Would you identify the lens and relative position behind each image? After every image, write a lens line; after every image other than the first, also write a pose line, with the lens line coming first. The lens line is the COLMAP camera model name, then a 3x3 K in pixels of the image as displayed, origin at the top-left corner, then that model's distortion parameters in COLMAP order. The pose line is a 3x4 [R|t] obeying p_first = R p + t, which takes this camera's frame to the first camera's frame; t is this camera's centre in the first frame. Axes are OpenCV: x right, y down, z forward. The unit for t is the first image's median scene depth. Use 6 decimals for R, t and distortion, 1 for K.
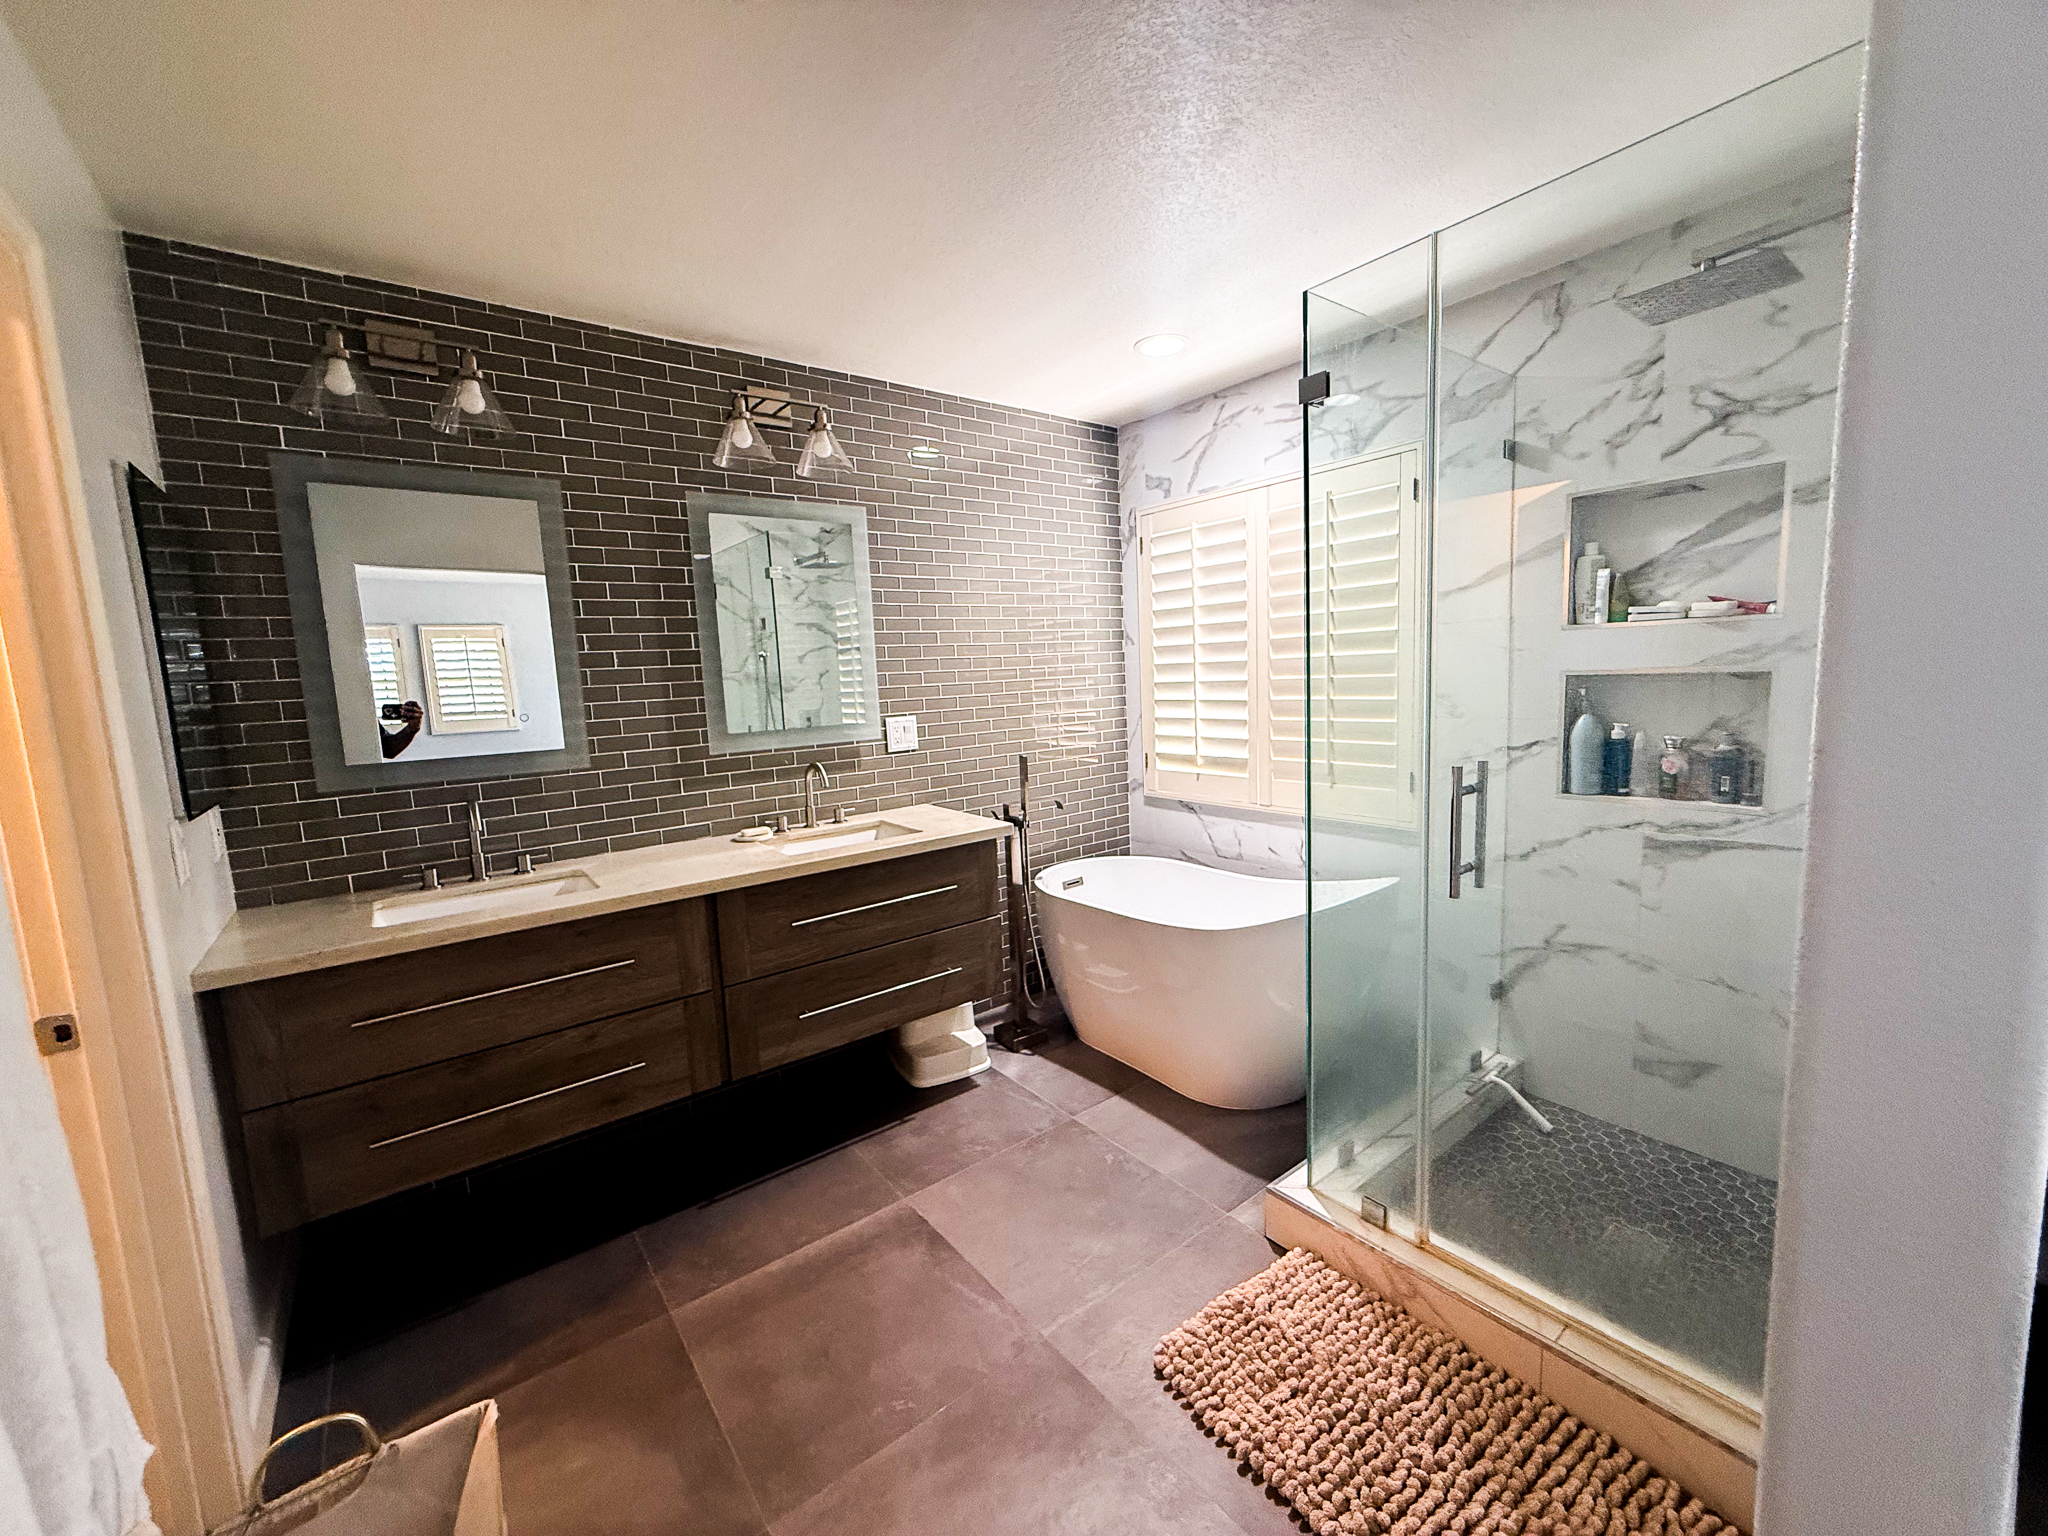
lens RADIAL K [[819.3, 0, 1024.9], [0, 819.3, 770.0], [0, 0, 1]] dist [-0.000786, 0.000446]
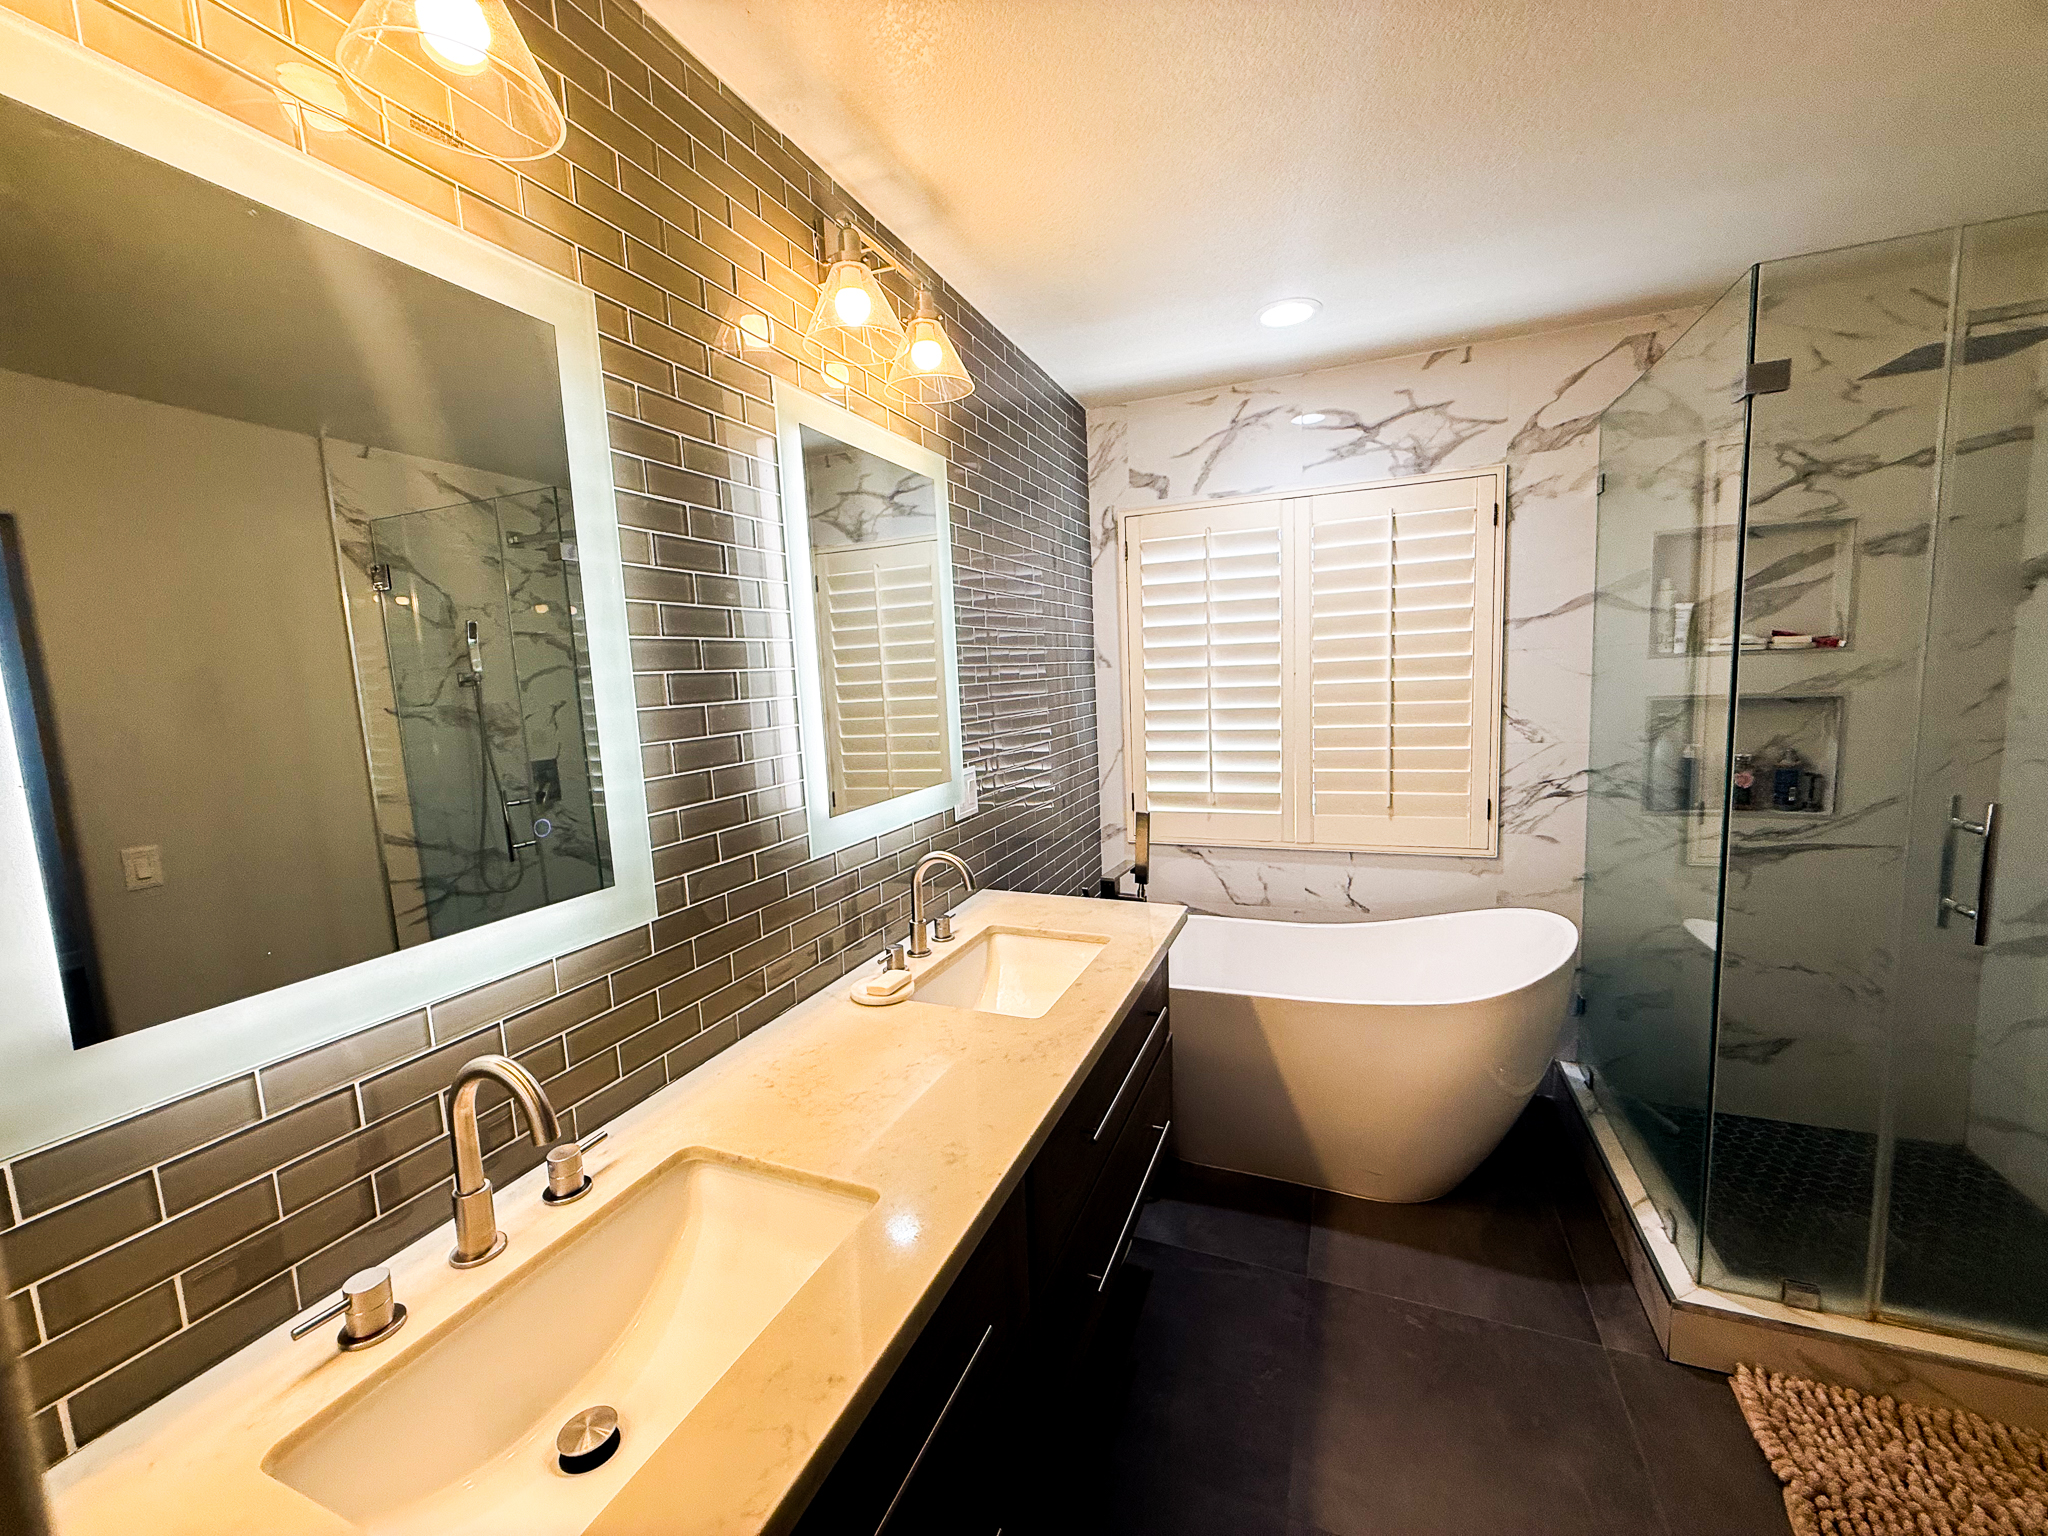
lens RADIAL K [[819.1, 0, 1023.2], [0, 819.1, 768.8], [0, 0, 1]] dist [0.001022, -0.000125]
pose [[0.863785, -0.052319, 0.501136, -0.518607], [0.066357, 0.997744, -0.010212, -0.062490], [-0.499471, 0.042075, 0.865308, 0.432951]]
